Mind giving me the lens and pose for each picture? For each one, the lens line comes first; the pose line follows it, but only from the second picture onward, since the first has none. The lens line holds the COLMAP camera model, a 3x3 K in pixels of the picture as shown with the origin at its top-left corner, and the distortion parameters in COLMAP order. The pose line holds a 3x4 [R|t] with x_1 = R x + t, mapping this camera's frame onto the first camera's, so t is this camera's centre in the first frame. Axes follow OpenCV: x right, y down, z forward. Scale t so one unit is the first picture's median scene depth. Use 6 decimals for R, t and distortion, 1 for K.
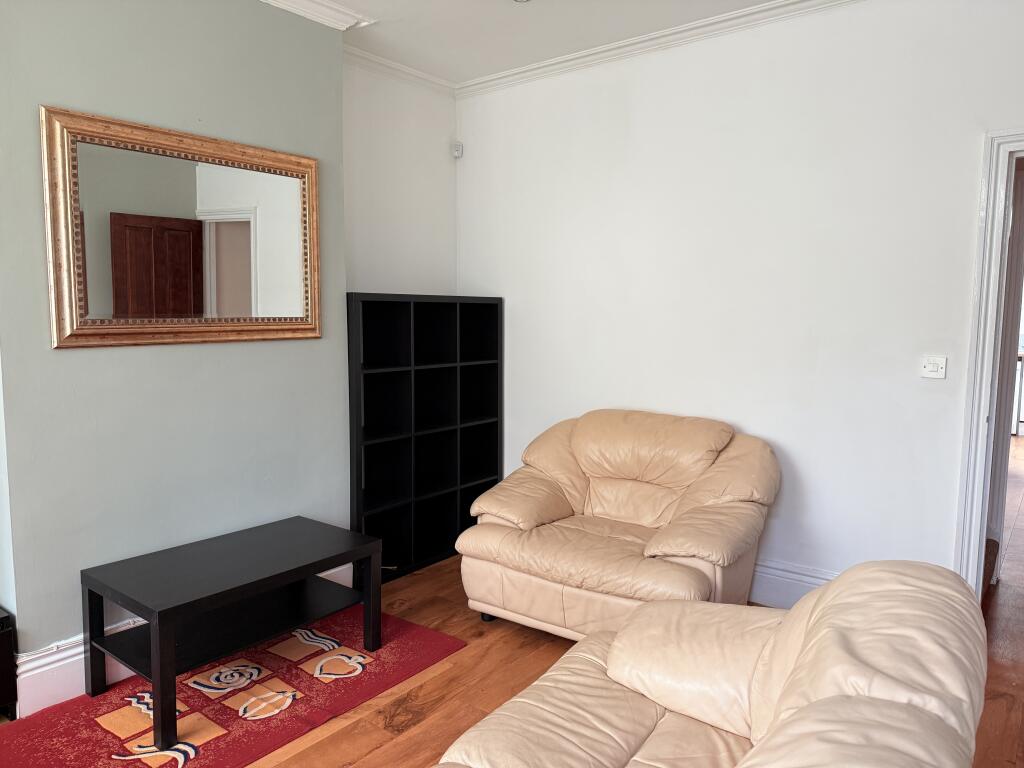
lens RADIAL K [[716.5, 0, 516.4], [0, 716.5, 381.2], [0, 0, 1]] dist [0.002376, -0.027885]
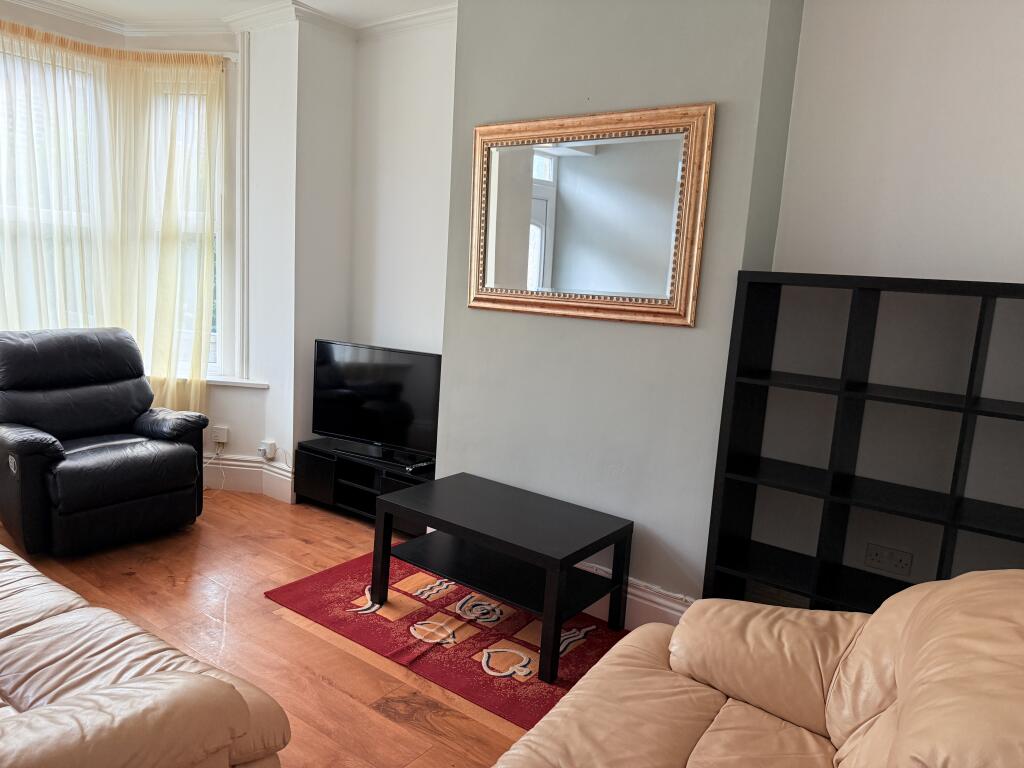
lens RADIAL K [[716.5, 0, 516.4], [0, 716.5, 386.3], [0, 0, 1]] dist [0.002376, -0.027885]
pose [[0.013951, 0.149647, -0.988641, 0.638092], [-0.154310, 0.977215, 0.145740, -0.097929], [0.987924, 0.150524, 0.036725, 0.930627]]
